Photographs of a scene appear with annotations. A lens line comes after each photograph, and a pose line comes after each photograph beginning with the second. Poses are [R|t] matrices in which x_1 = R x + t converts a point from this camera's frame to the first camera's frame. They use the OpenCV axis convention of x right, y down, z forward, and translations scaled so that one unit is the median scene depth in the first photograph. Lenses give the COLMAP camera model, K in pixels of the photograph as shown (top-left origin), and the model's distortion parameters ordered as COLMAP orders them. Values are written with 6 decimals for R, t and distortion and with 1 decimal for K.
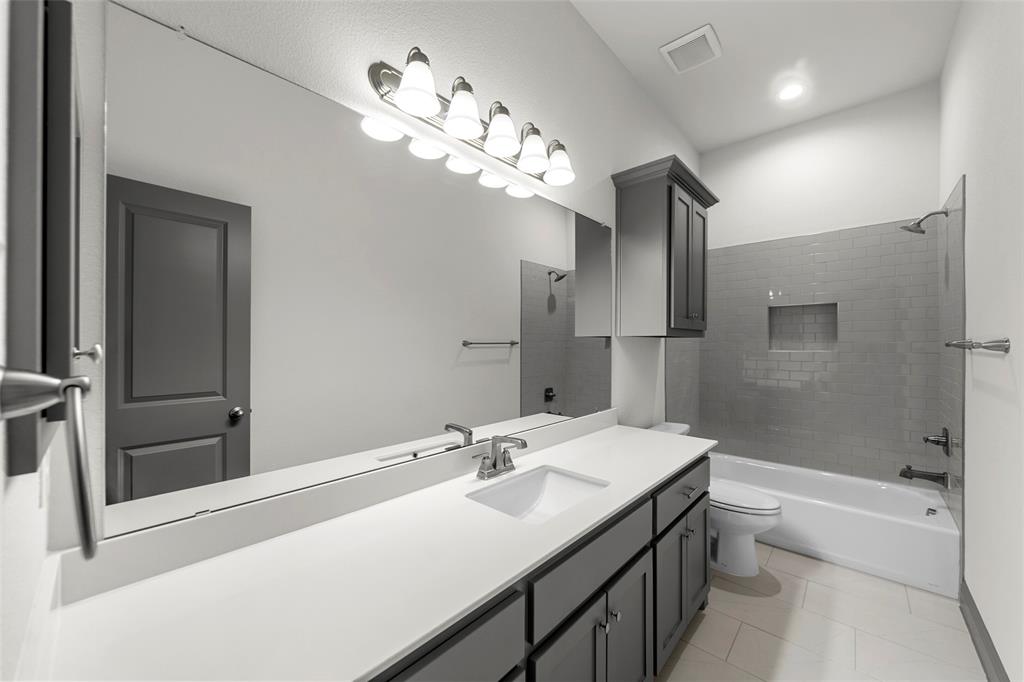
lens RADIAL K [[378.8, 0, 532.3], [0, 378.8, 330.4], [0, 0, 1]] dist [0.000152, 0.000299]
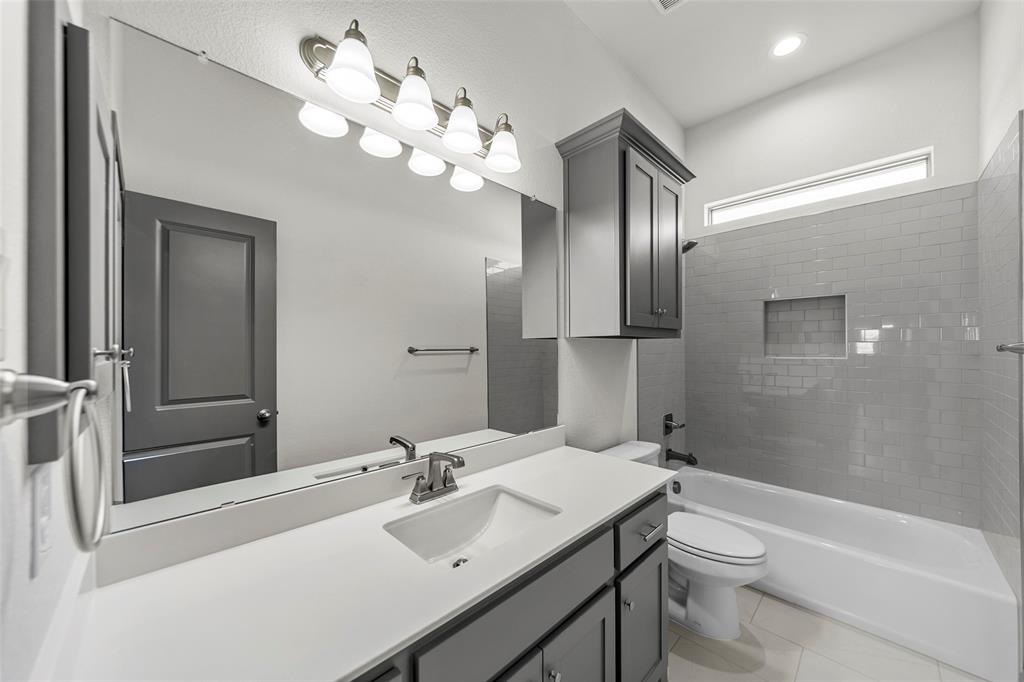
lens RADIAL K [[369.6, 0, 515.2], [0, 369.6, 341.9], [0, 0, 1]] dist [0.001790, 0.000240]
pose [[0.997709, -0.001429, -0.067635, 0.149158], [0.002283, 0.999919, 0.012559, 0.010658], [0.067612, -0.012685, 0.997631, 0.159990]]
